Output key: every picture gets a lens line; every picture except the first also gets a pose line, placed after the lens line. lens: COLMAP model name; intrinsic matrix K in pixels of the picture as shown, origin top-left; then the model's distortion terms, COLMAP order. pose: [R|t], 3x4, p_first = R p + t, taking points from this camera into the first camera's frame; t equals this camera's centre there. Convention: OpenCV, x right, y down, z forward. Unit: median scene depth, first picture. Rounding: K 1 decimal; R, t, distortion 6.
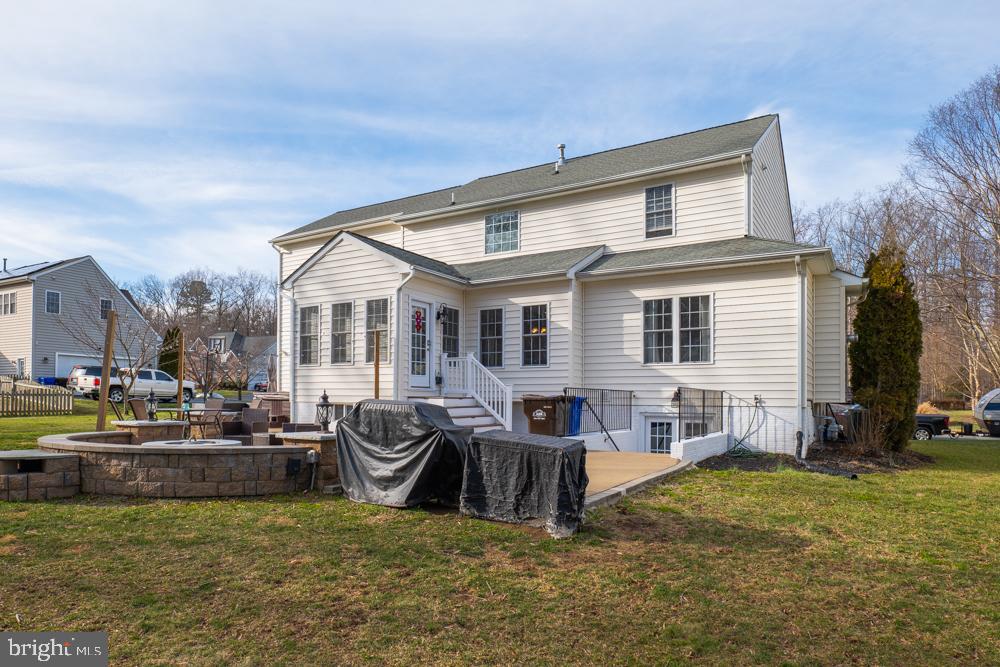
lens RADIAL K [[585.8, 0, 467.4], [0, 585.8, 403.9], [0, 0, 1]] dist [-0.000471, 0.018421]
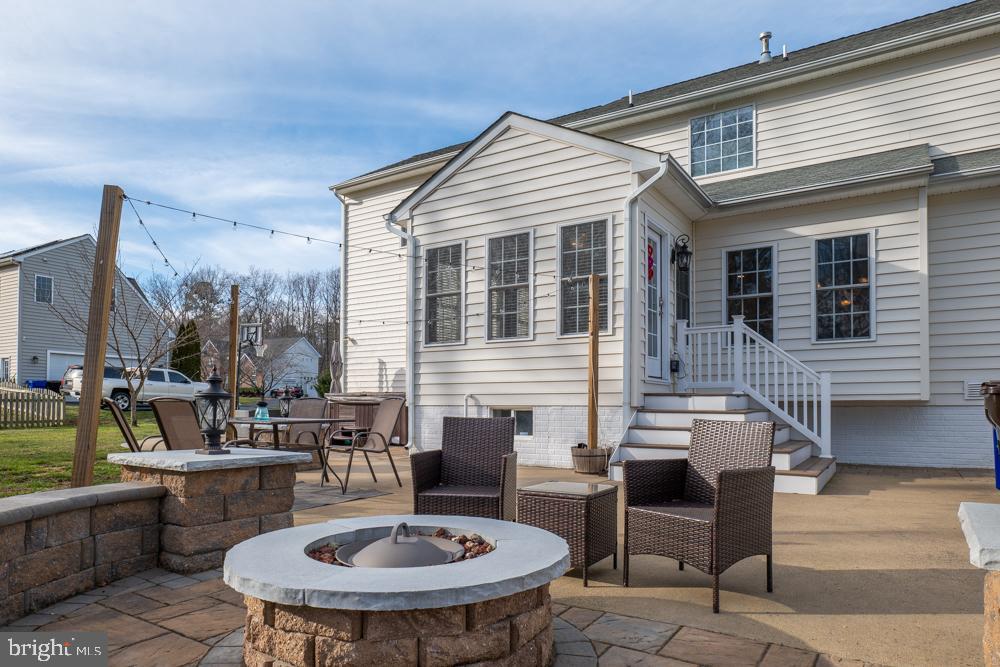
lens RADIAL K [[617.7, 0, 500.7], [0, 617.7, 404.8], [0, 0, 1]] dist [-0.000809, 0.001547]
pose [[0.999894, -0.006854, 0.012857, -0.232283], [0.006961, 0.999941, -0.008300, 0.001912], [-0.012799, 0.008388, 0.999883, 0.387348]]
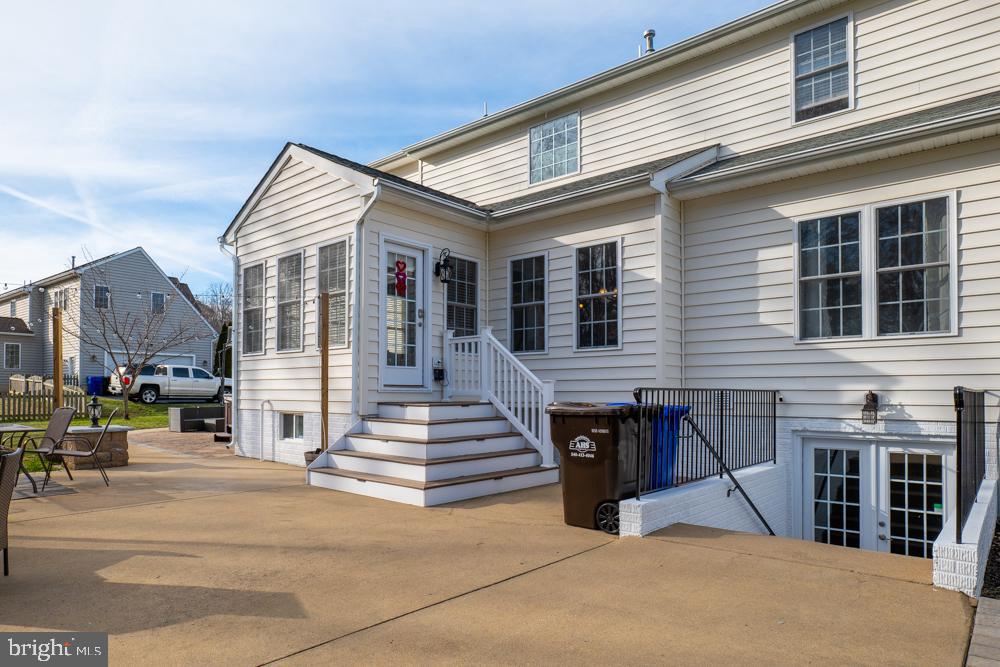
lens RADIAL K [[609.0, 0, 470.0], [0, 609.0, 394.5], [0, 0, 1]] dist [-0.023232, 0.024309]
pose [[0.988765, -0.005244, -0.149383, 0.079046], [0.003936, 0.999951, -0.009046, -0.013751], [0.149423, 0.008357, 0.988738, 0.377357]]
